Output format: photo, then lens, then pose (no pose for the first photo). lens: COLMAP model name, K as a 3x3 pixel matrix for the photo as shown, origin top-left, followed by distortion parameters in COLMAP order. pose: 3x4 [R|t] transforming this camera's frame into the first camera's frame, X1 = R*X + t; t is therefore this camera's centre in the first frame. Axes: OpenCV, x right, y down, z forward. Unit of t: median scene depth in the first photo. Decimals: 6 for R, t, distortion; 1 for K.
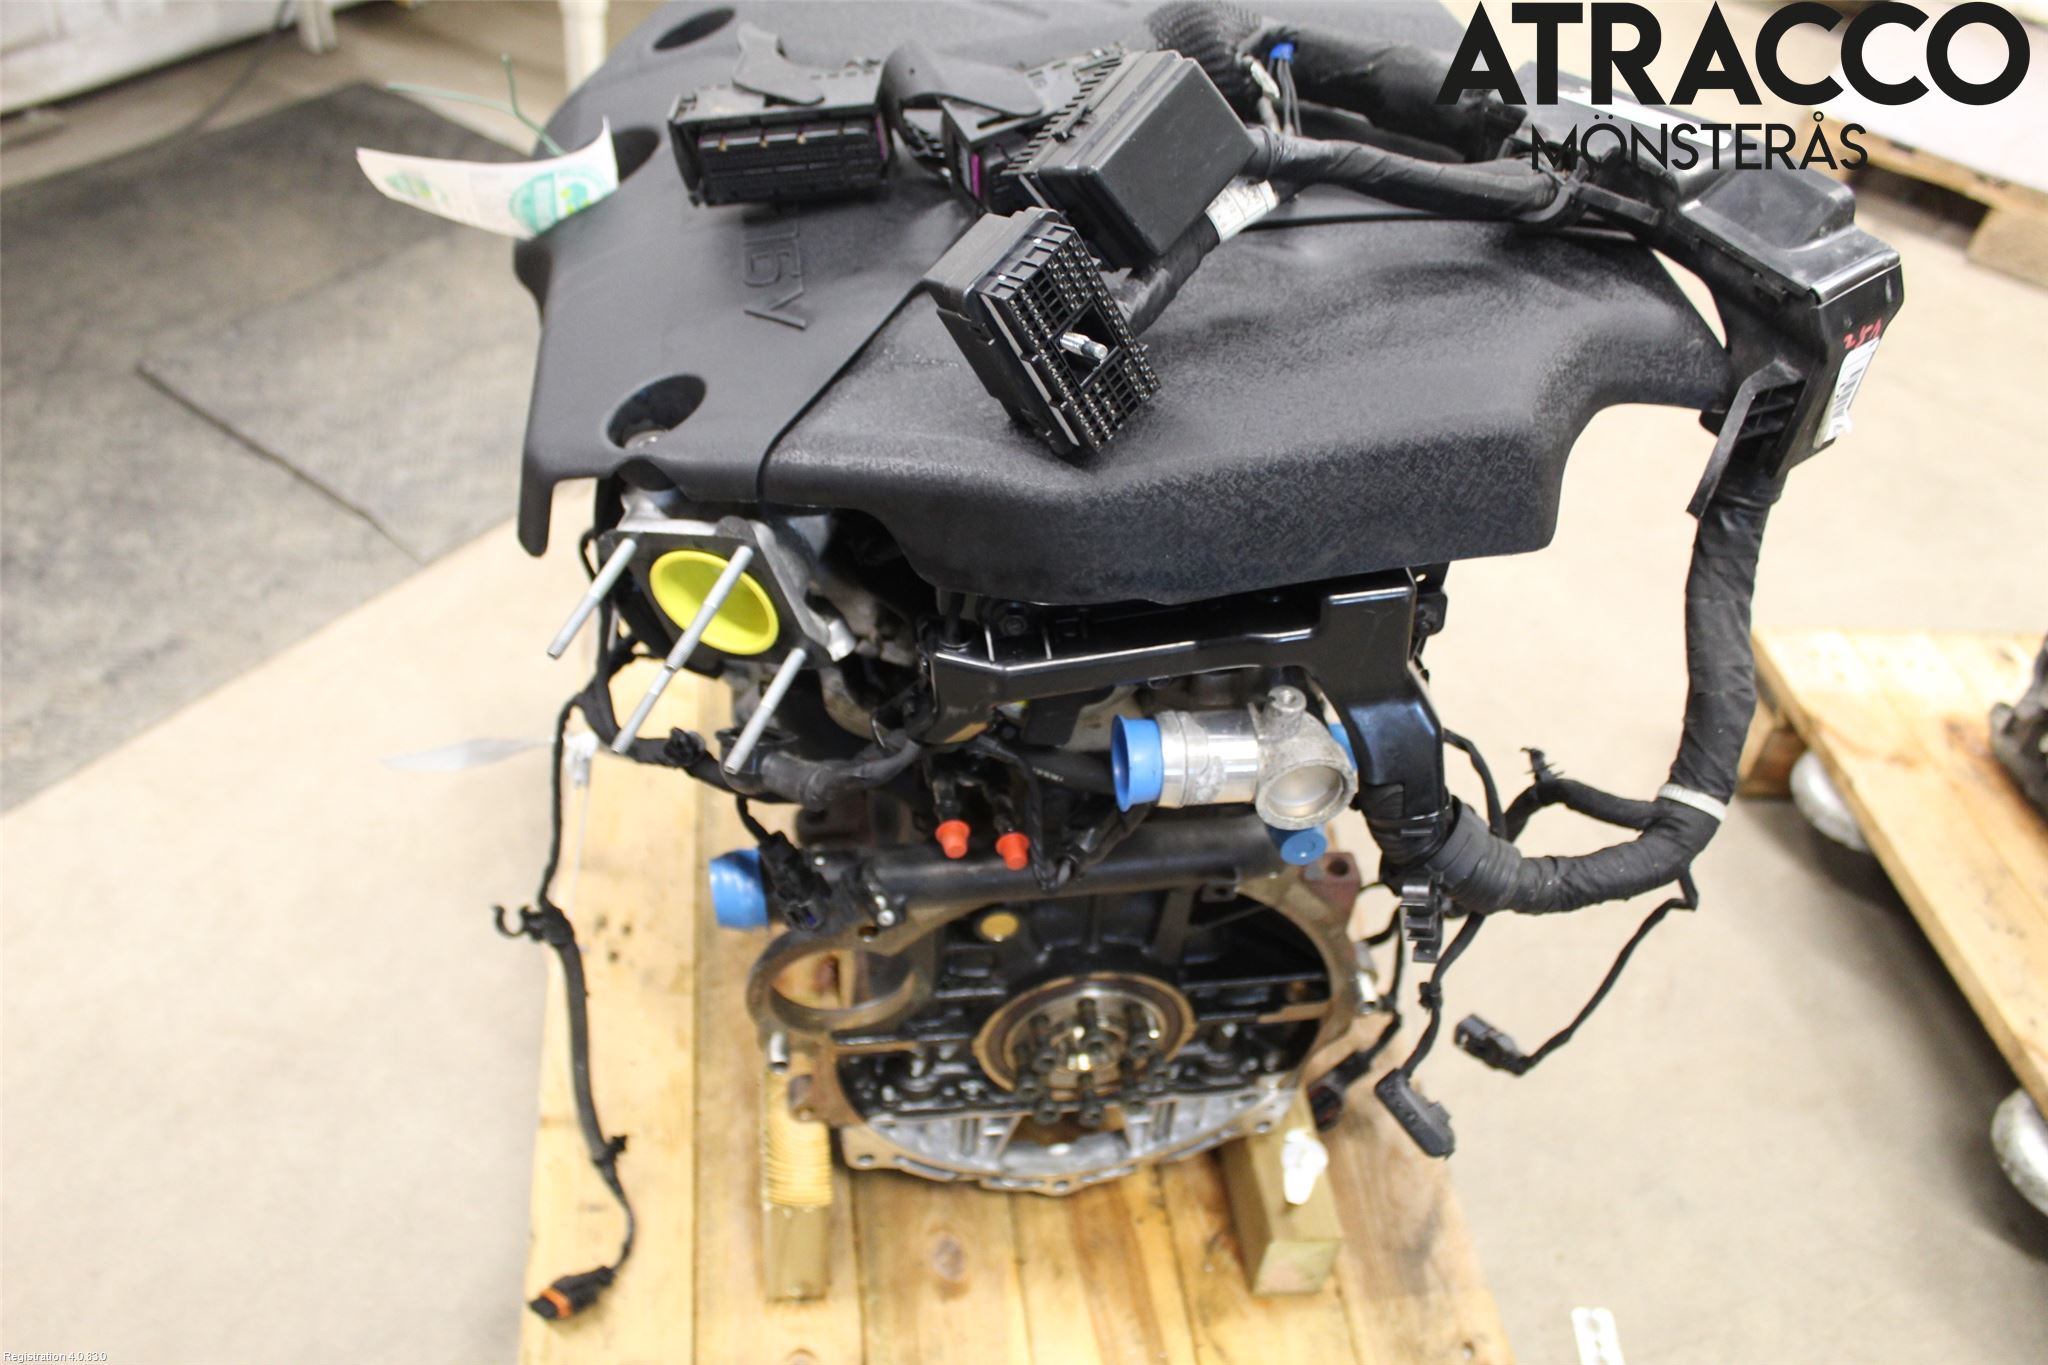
lens RADIAL K [[1746.7, 0, 1028.7], [0, 1746.7, 693.6], [0, 0, 1]] dist [-0.145015, 0.052583]
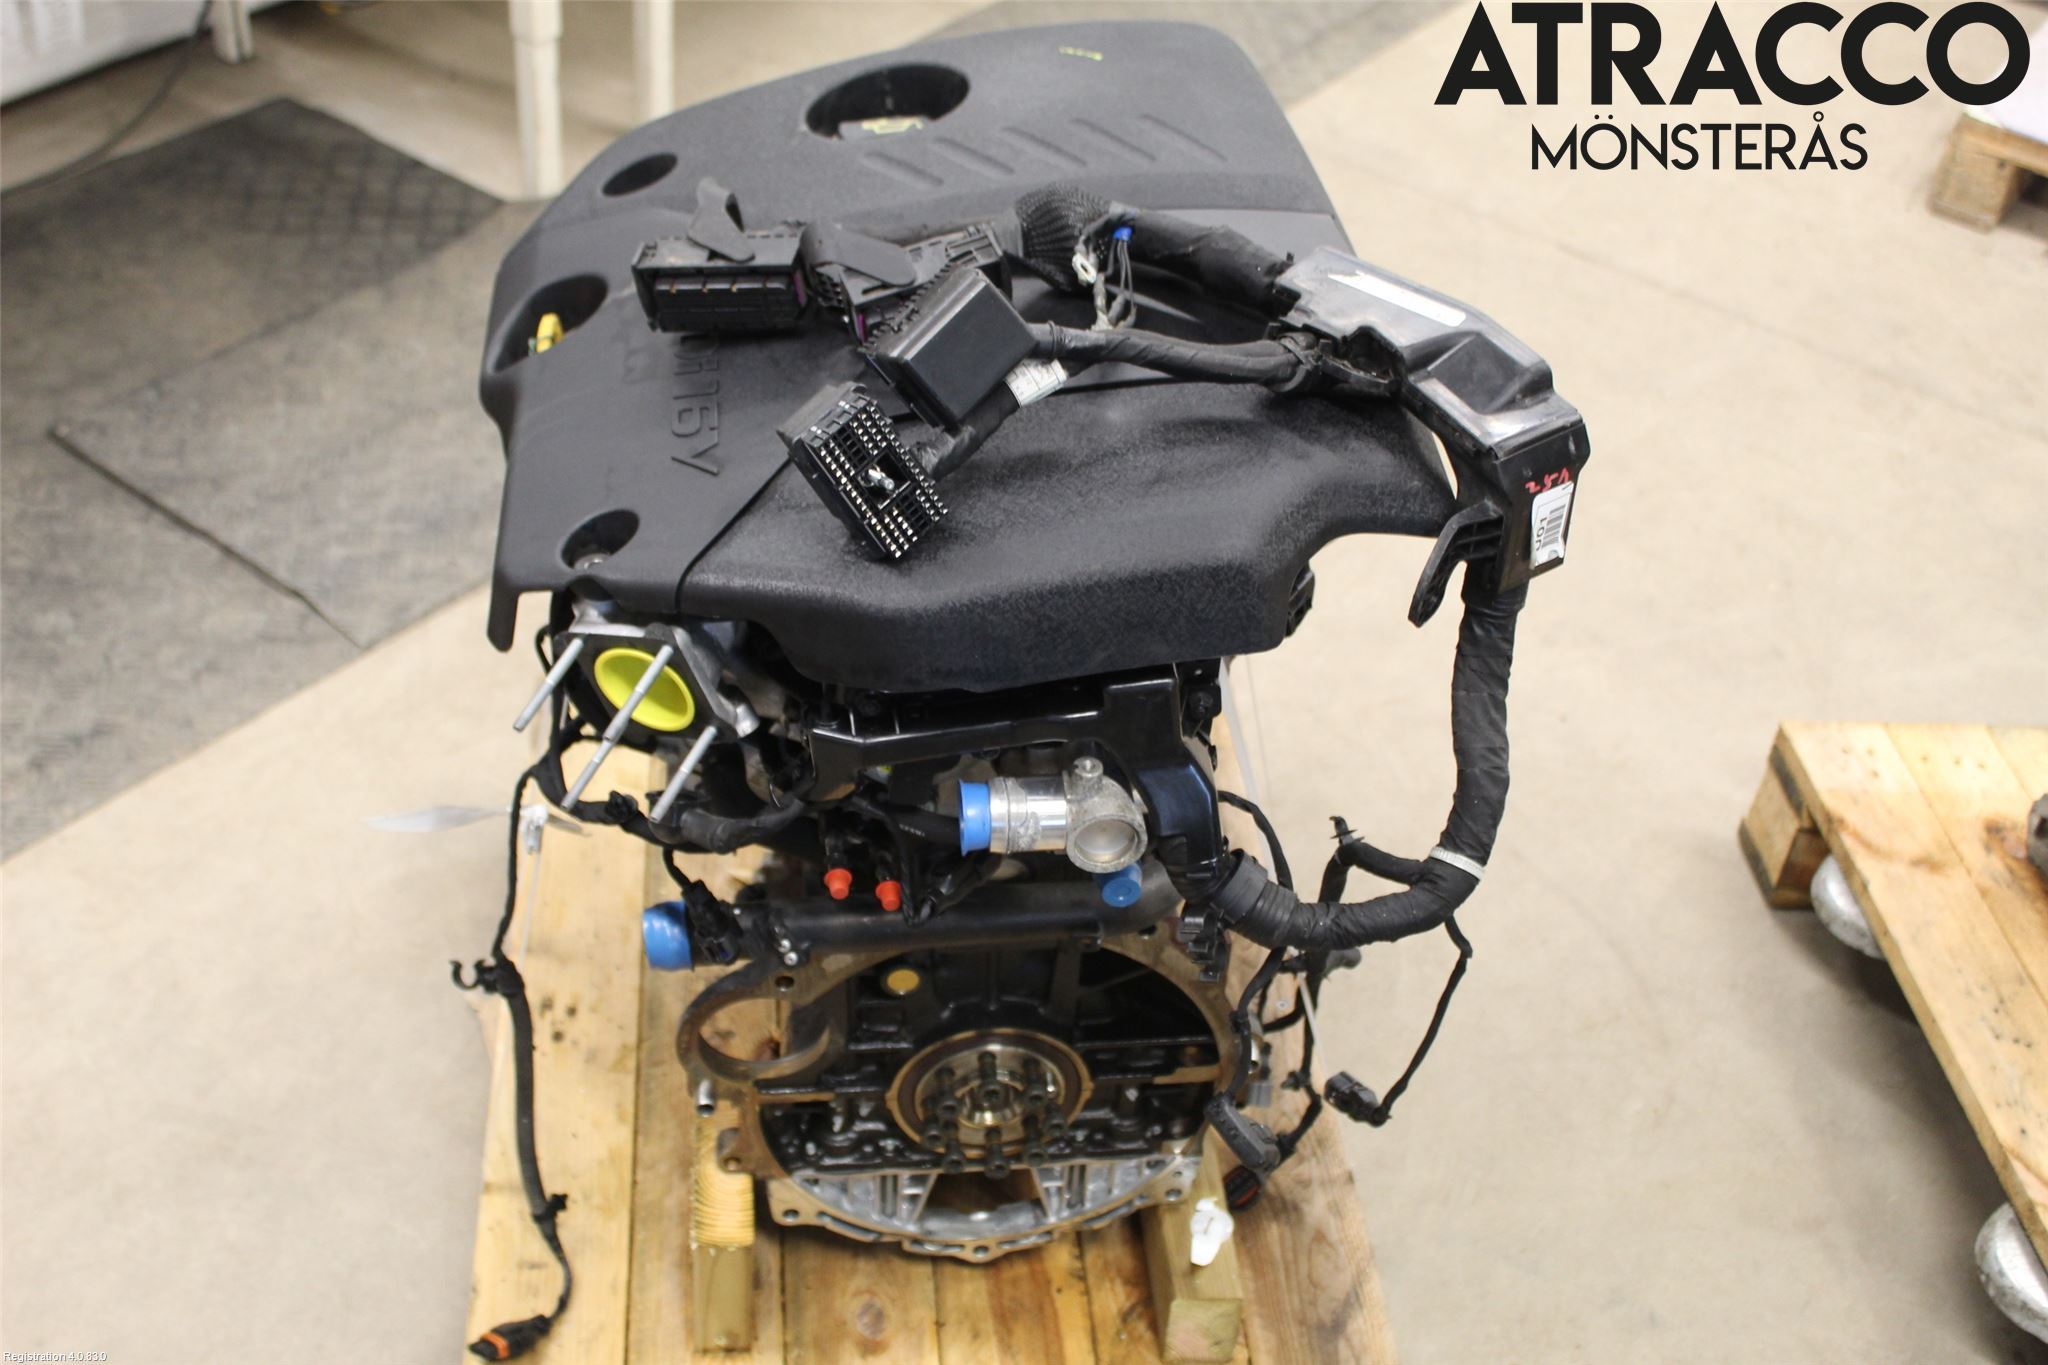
lens RADIAL K [[2361.1, 0, 1026.9], [0, 2361.1, 674.7], [0, 0, 1]] dist [-0.101617, 0.000000]
pose [[0.999188, 0.003829, -0.040102, 0.110546], [-0.006286, 0.998099, -0.061309, 0.026845], [0.039791, 0.061512, 0.997313, -0.465599]]
